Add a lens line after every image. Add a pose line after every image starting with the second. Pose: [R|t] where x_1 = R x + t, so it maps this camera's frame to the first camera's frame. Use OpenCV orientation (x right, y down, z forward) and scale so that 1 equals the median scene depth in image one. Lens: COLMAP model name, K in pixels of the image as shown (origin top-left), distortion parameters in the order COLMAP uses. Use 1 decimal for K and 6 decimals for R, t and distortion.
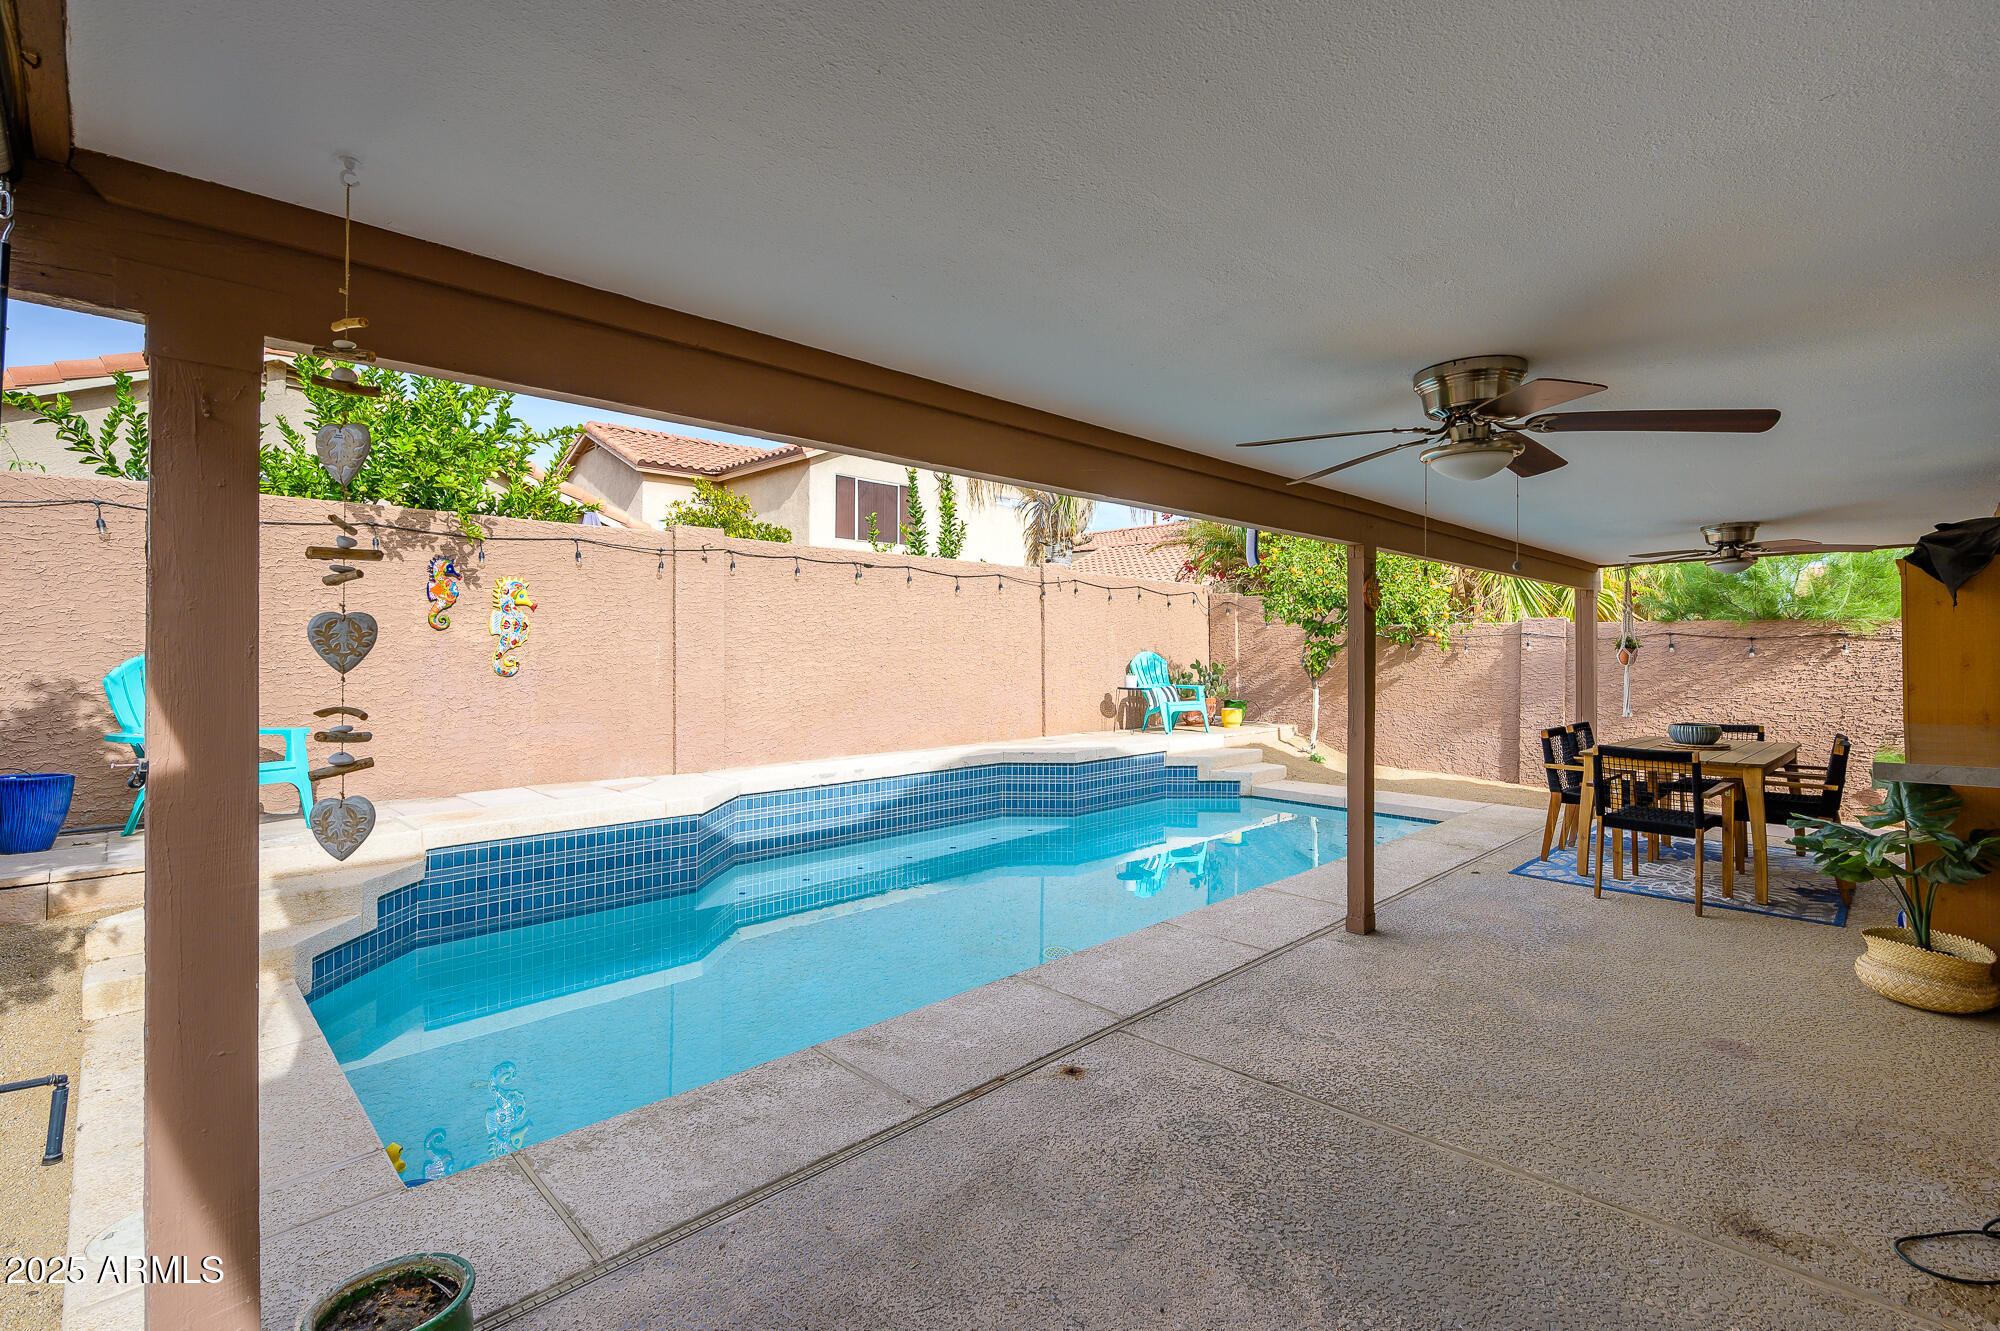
lens RADIAL K [[916.3, 0, 1008.1], [0, 916.3, 642.3], [0, 0, 1]] dist [0.000556, -0.000232]
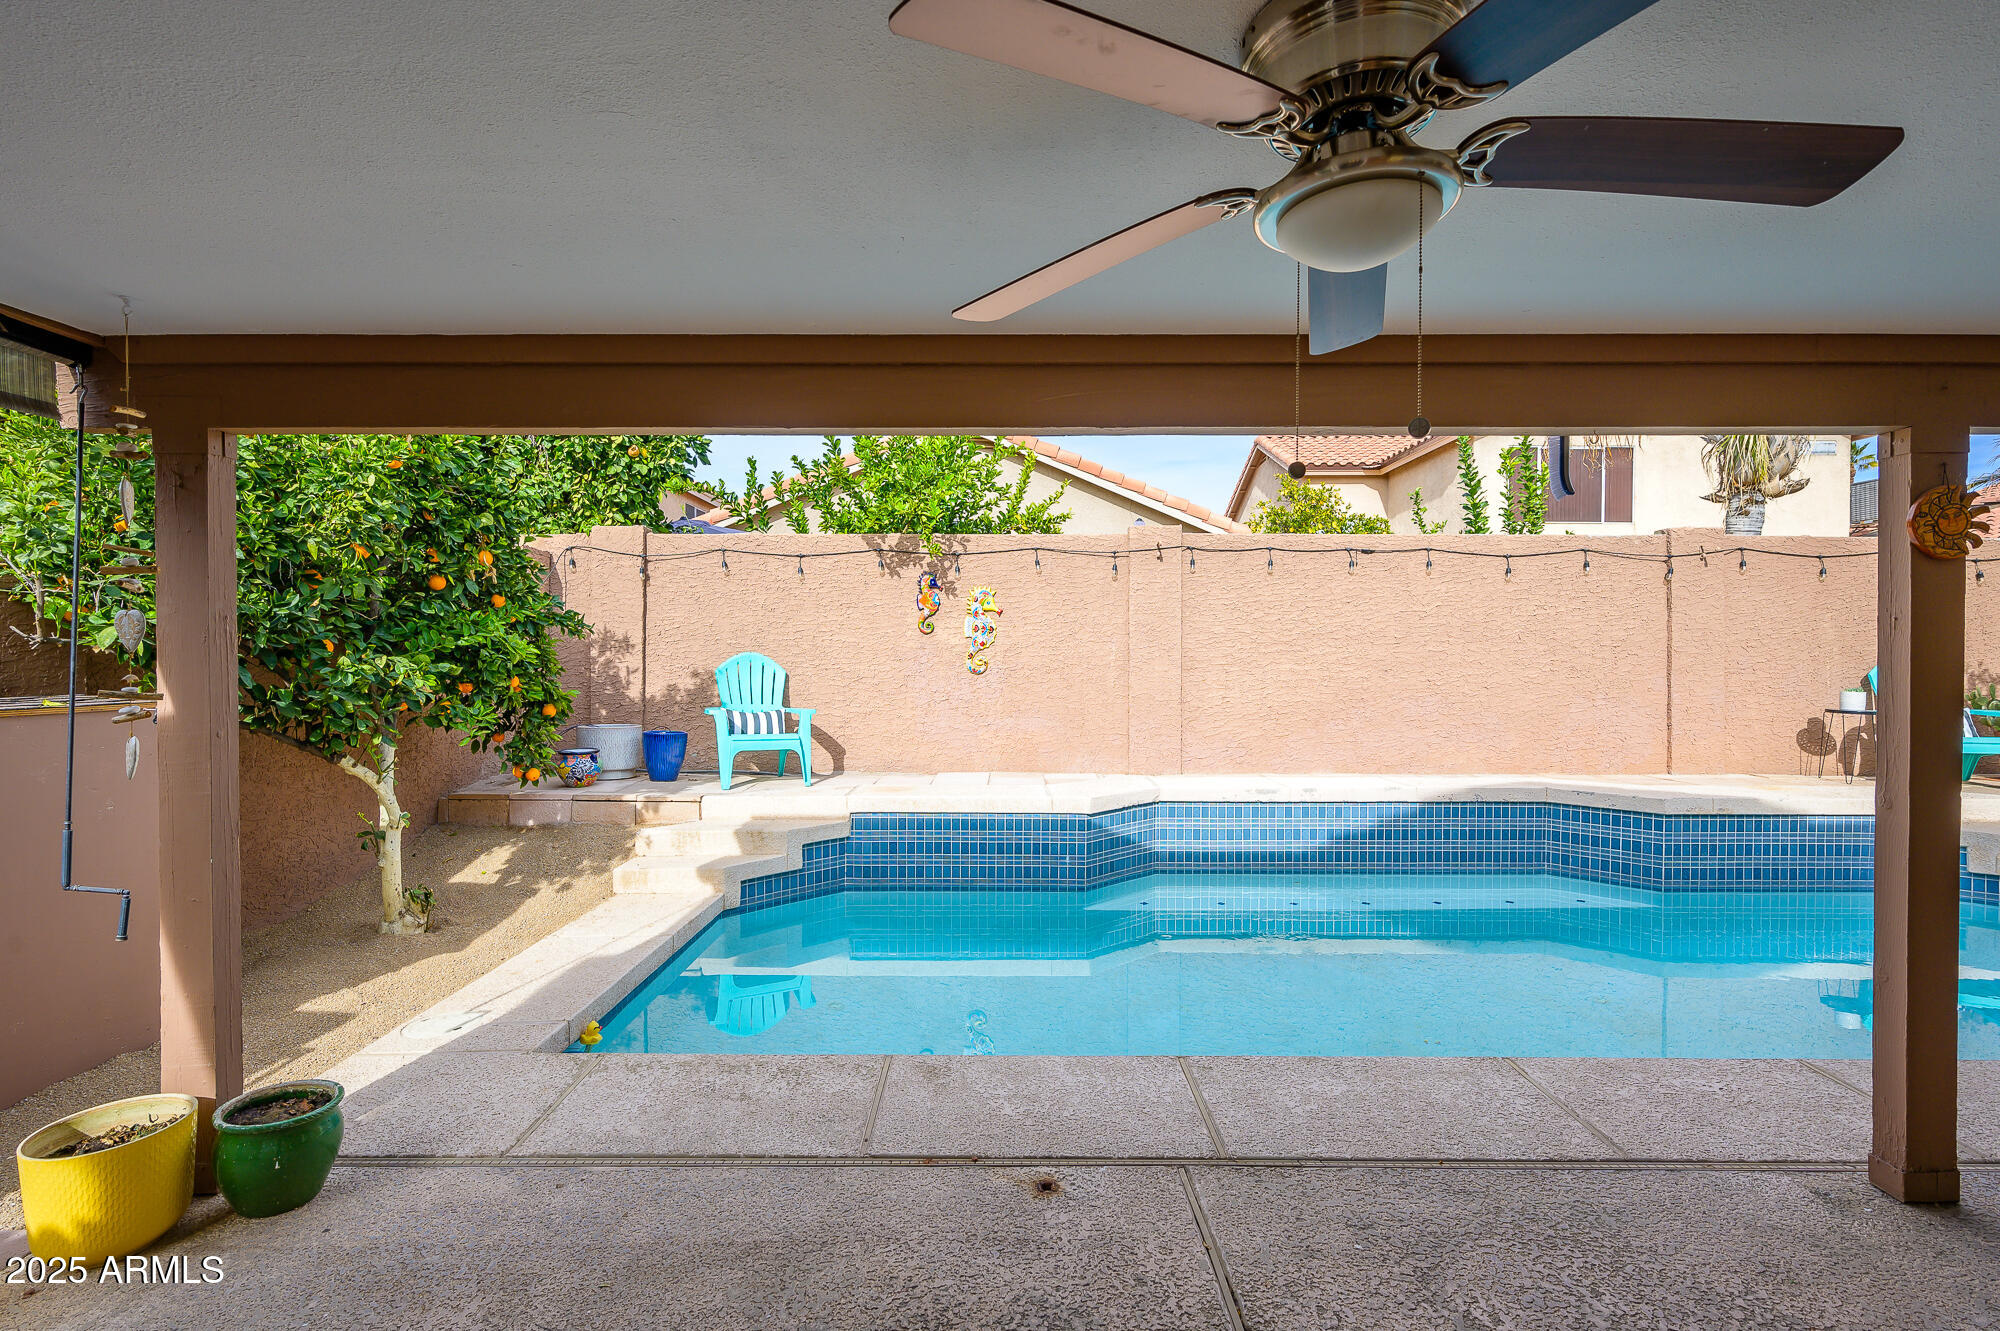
lens RADIAL K [[923.7, 0, 1000.0], [0, 923.7, 665.5], [0, 0, 1]] dist [0.002172, -0.000199]
pose [[0.703049, 0.007406, -0.711103, 0.278757], [0.004845, 0.999873, 0.015204, 0.009013], [0.711125, -0.014135, 0.702923, 0.204265]]
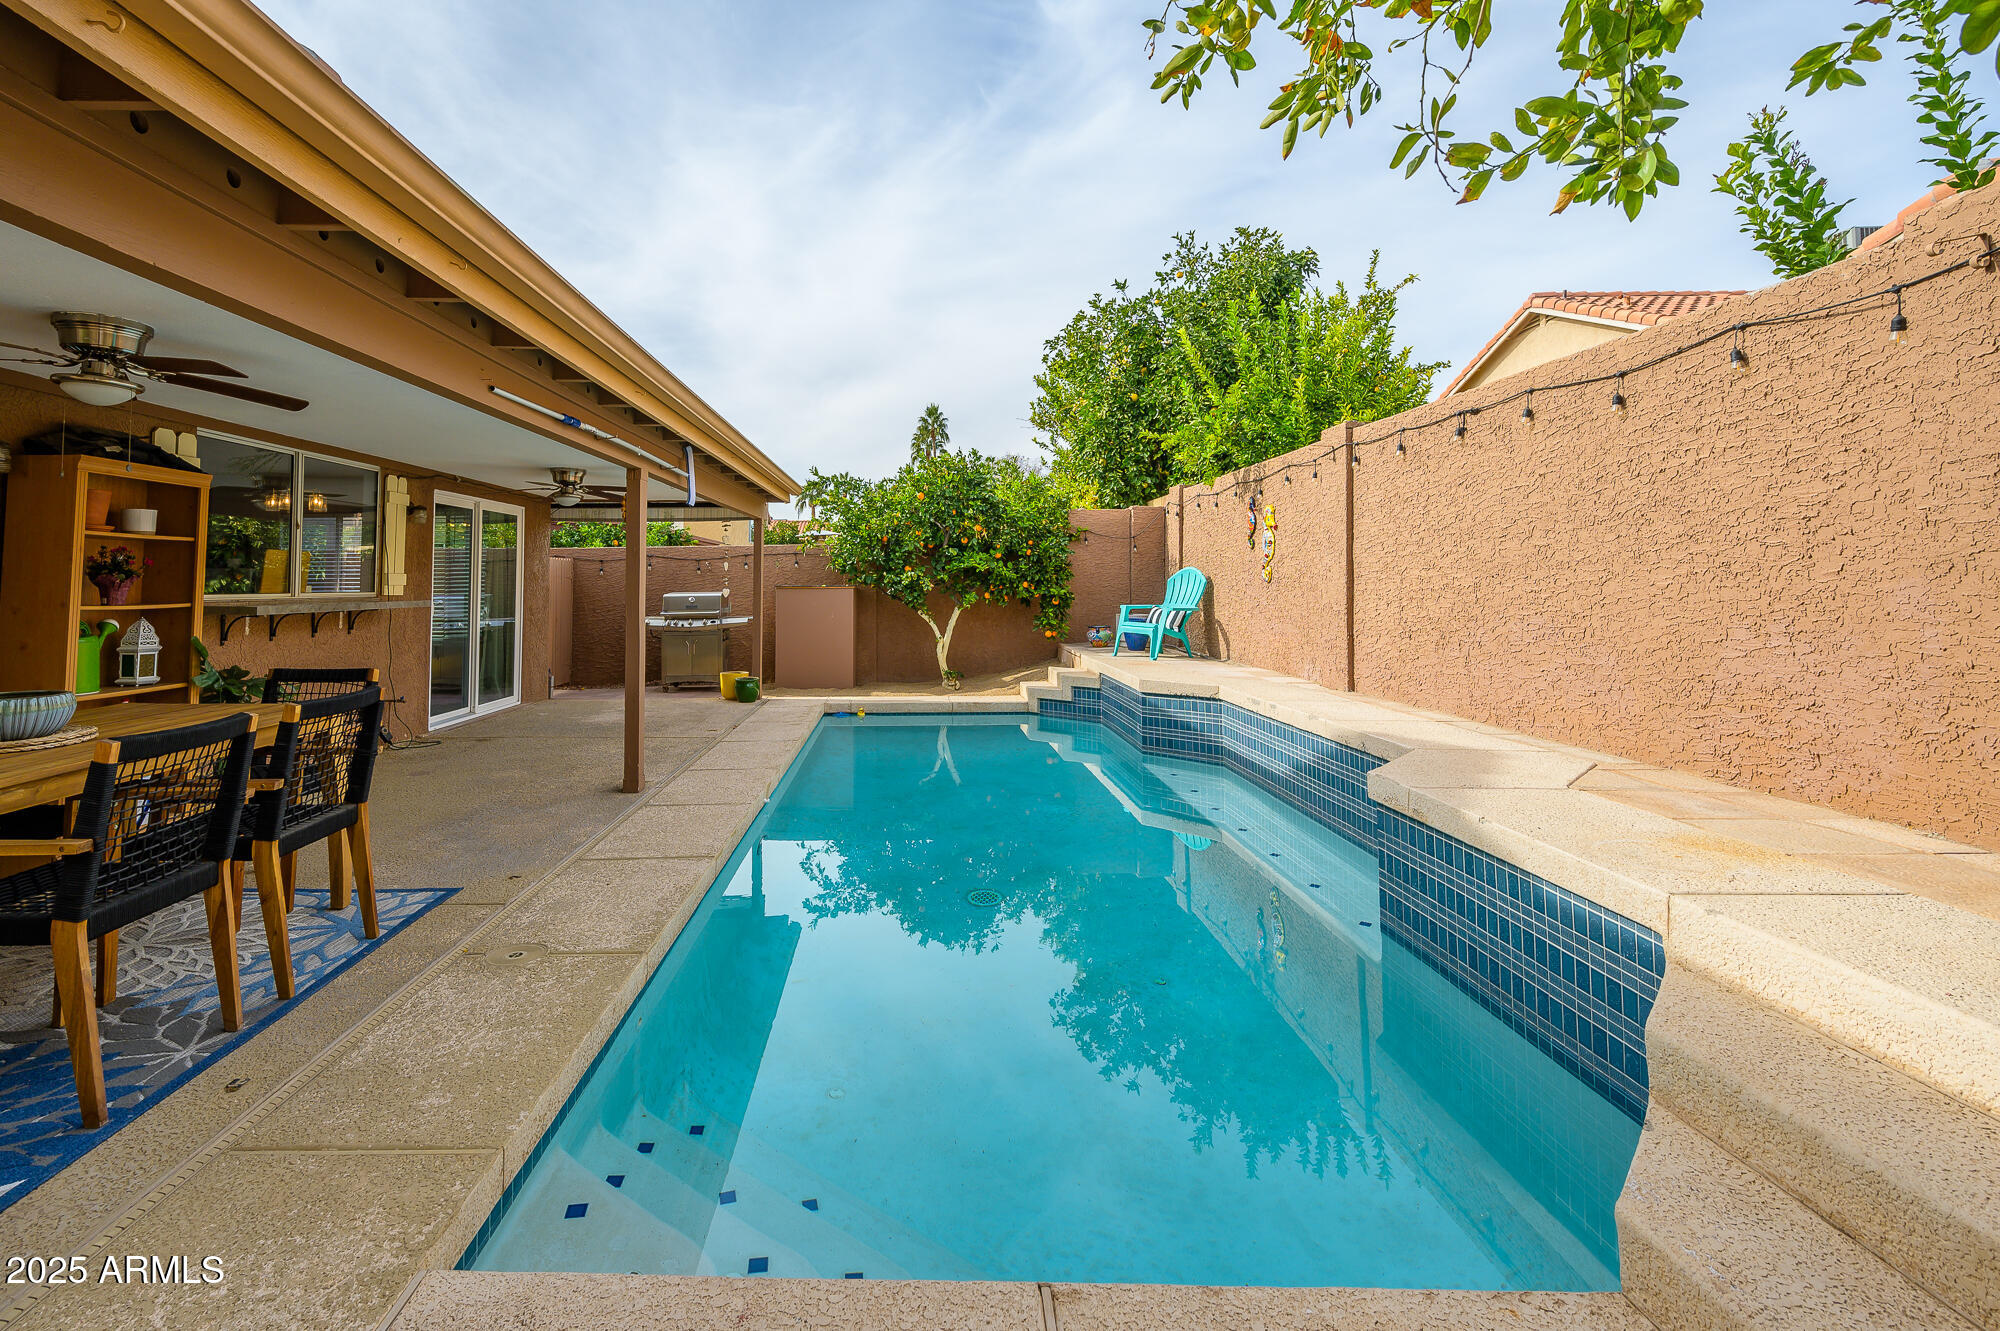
lens RADIAL K [[916.2, 0, 905.2], [0, 916.2, 544.8], [0, 0, 1]] dist [0.000199, -0.000123]
pose [[-0.709996, -0.028293, -0.703638, 0.695933], [0.008630, 0.998768, -0.048869, 0.040657], [0.704153, -0.040769, -0.708877, 1.498017]]
